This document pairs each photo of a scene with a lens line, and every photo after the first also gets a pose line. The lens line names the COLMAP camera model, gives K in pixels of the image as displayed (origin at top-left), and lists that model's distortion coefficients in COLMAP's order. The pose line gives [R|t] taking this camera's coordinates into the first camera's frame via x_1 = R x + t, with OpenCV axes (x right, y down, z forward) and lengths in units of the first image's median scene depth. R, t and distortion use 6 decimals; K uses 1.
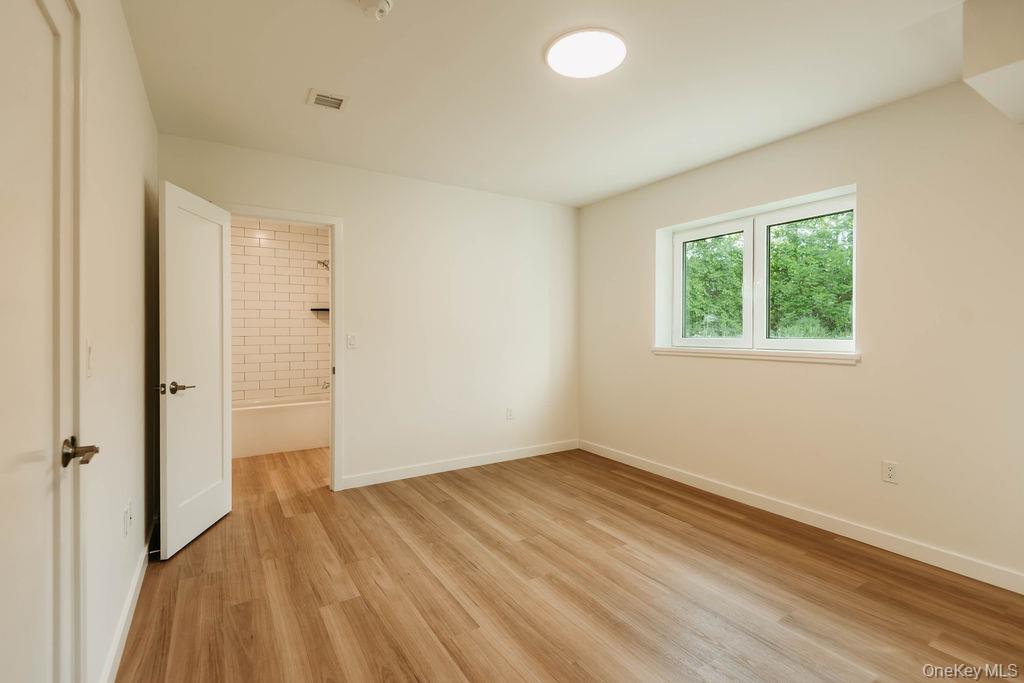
lens RADIAL K [[475.1, 0, 513.1], [0, 475.1, 333.7], [0, 0, 1]] dist [0.028139, -0.000094]
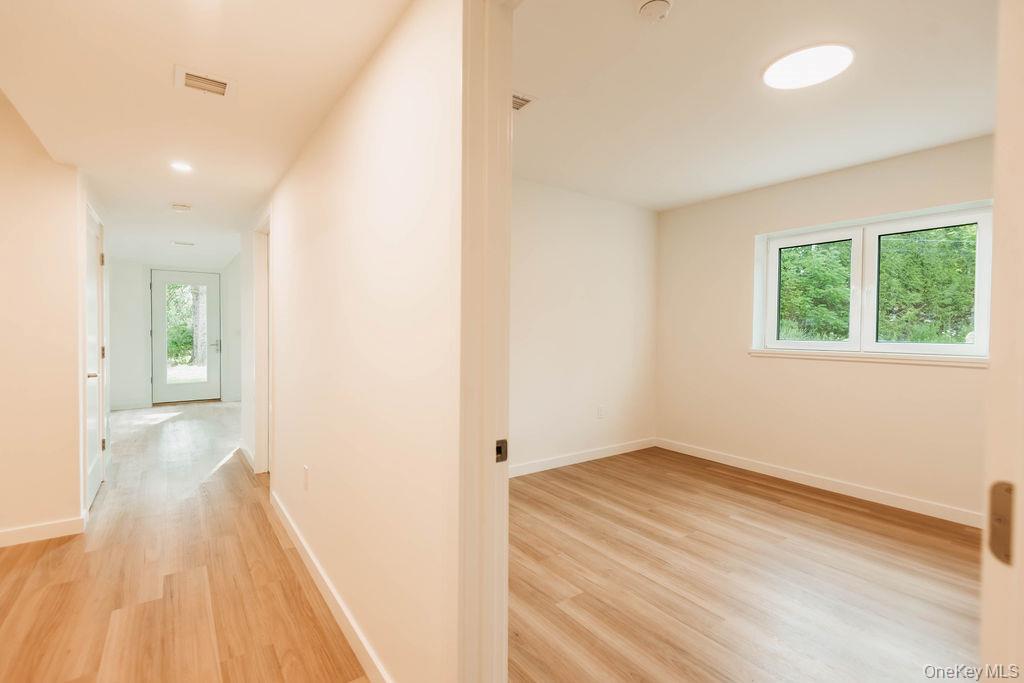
lens RADIAL K [[470.8, 0, 512.0], [0, 470.8, 341.5], [0, 0, 1]] dist [0.002103, -0.000489]
pose [[0.998182, 0.010582, 0.059332, -0.325152], [-0.011864, 0.999703, 0.021293, -0.004417], [-0.059089, -0.021958, 0.998011, 0.010598]]
